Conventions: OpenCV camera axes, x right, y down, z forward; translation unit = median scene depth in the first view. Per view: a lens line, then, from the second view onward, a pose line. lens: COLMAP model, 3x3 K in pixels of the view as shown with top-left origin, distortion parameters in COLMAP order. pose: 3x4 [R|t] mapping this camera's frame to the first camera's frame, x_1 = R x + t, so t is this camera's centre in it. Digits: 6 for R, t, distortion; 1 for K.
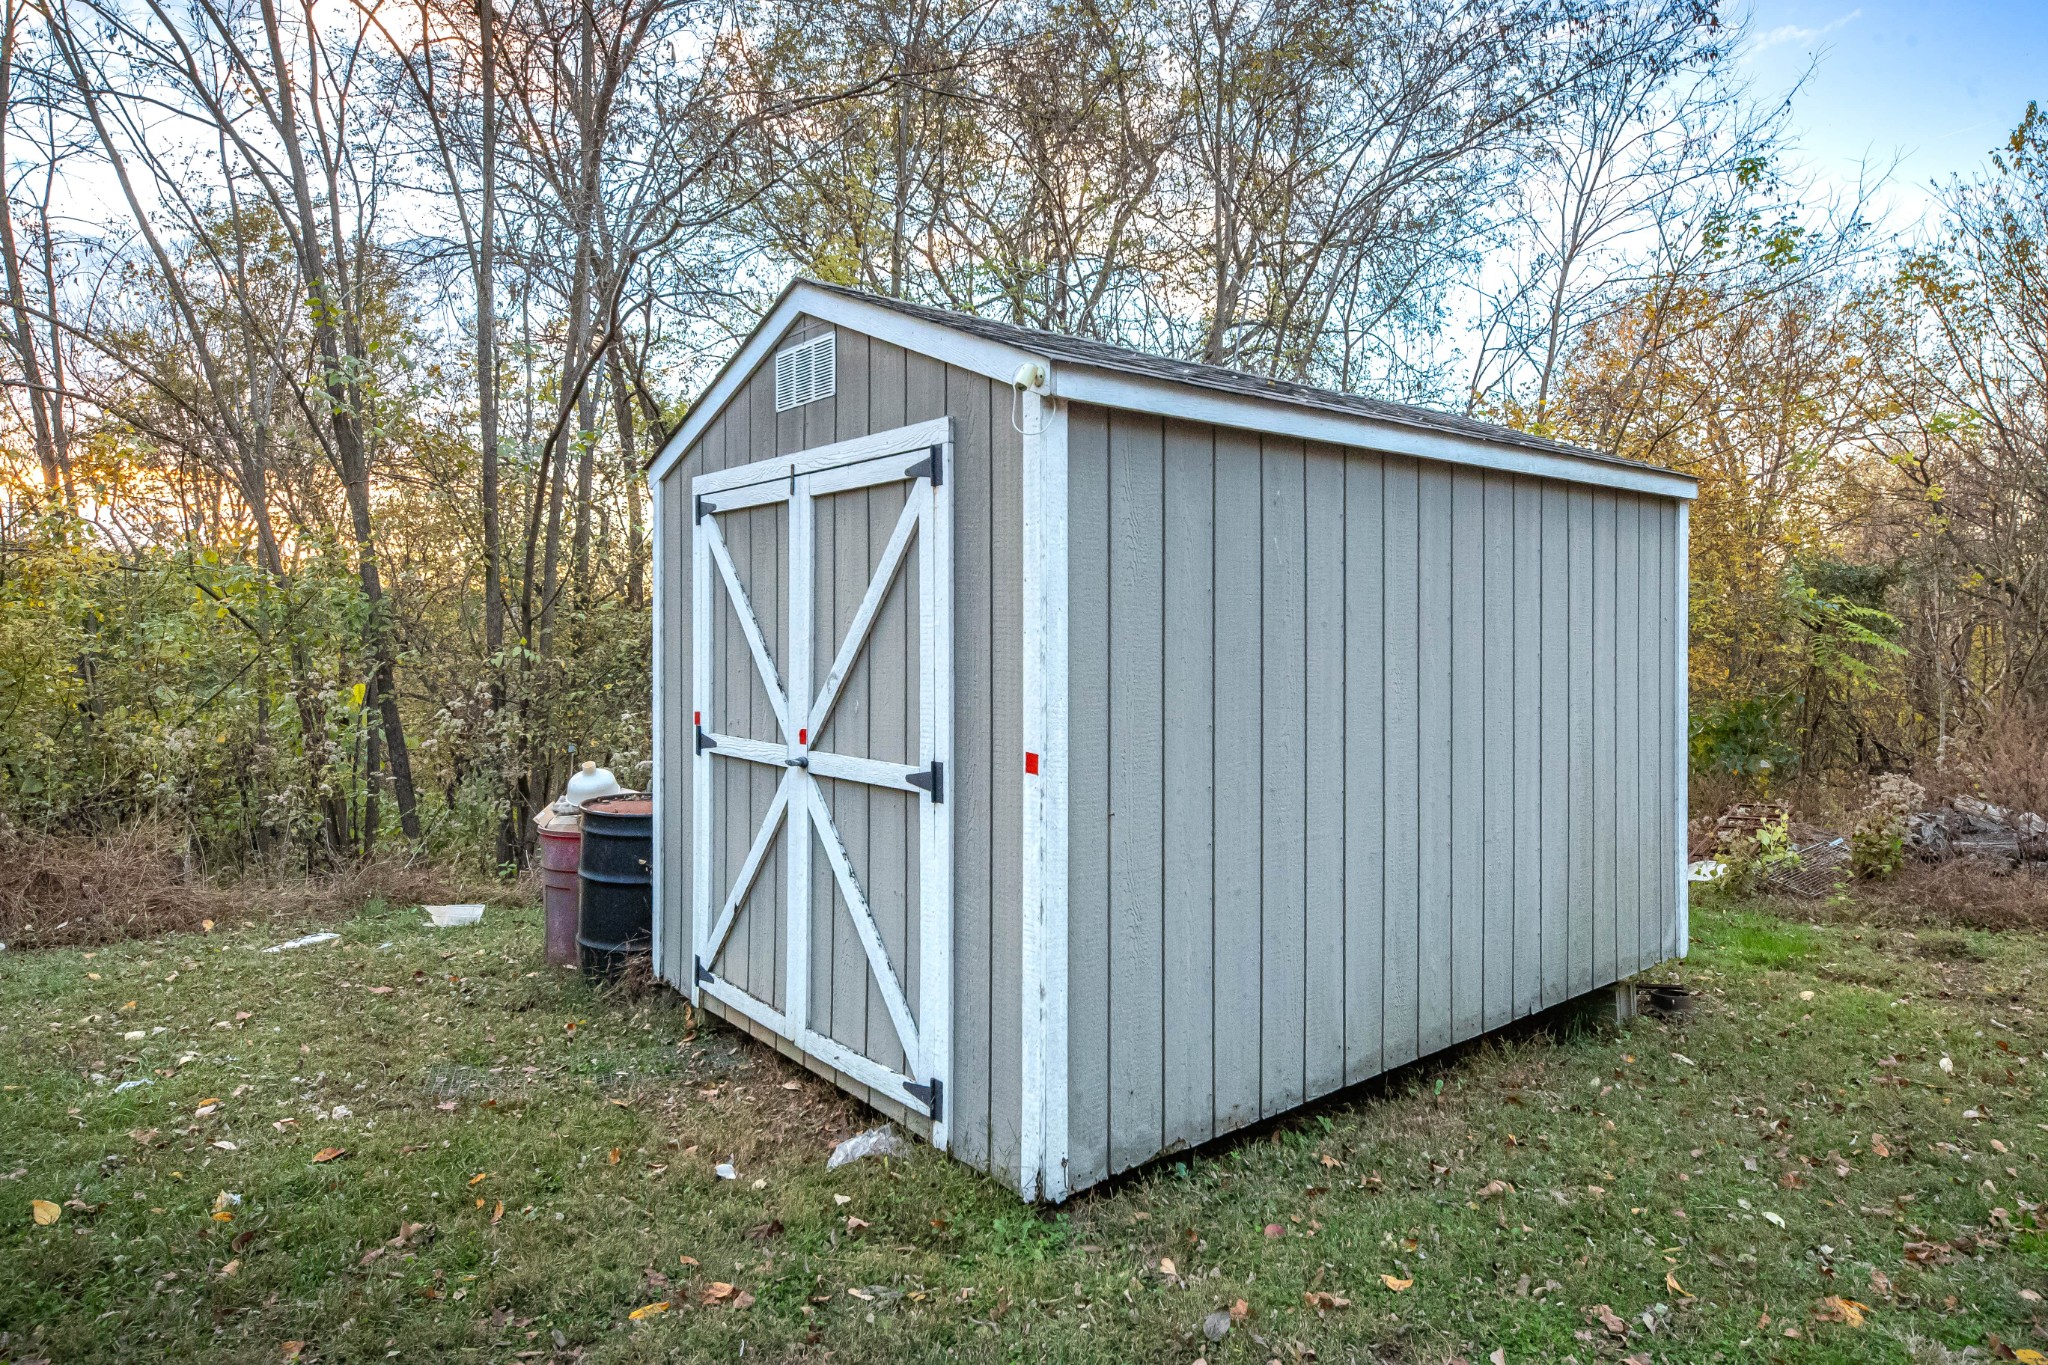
lens RADIAL K [[1196.0, 0, 1028.9], [0, 1196.0, 638.1], [0, 0, 1]] dist [0.001487, -0.000098]
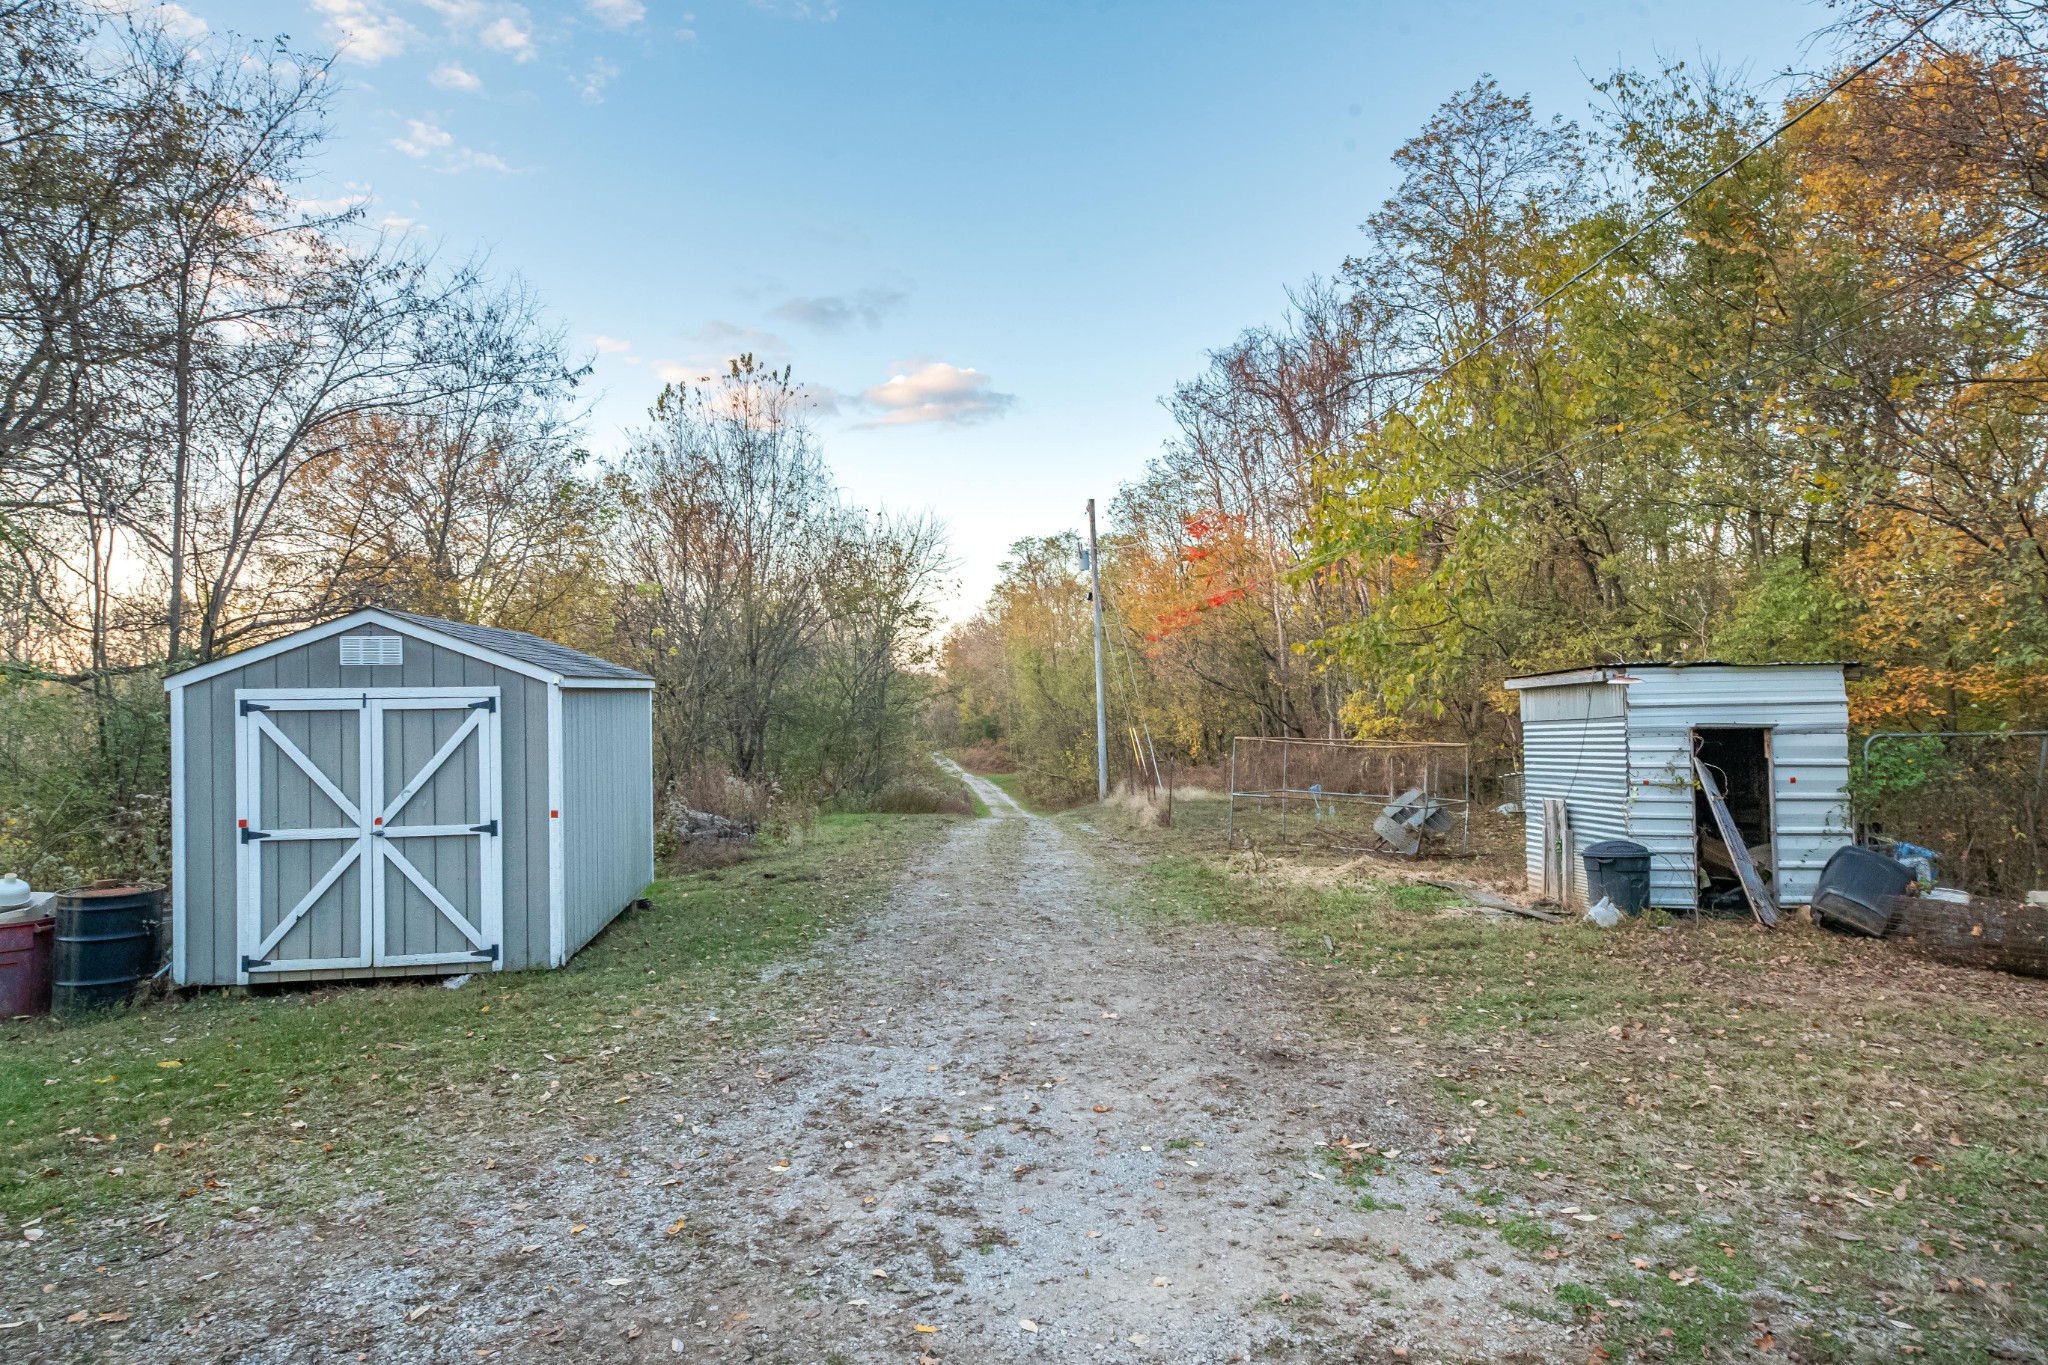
lens RADIAL K [[1166.5, 0, 1024.0], [0, 1166.5, 682.5], [0, 0, 1]] dist [0.033273, -0.001484]
pose [[0.510918, -0.002703, 0.859625, -1.452859], [0.017066, 0.999830, -0.007000, -0.135405], [-0.859460, 0.018247, 0.510877, -1.110172]]
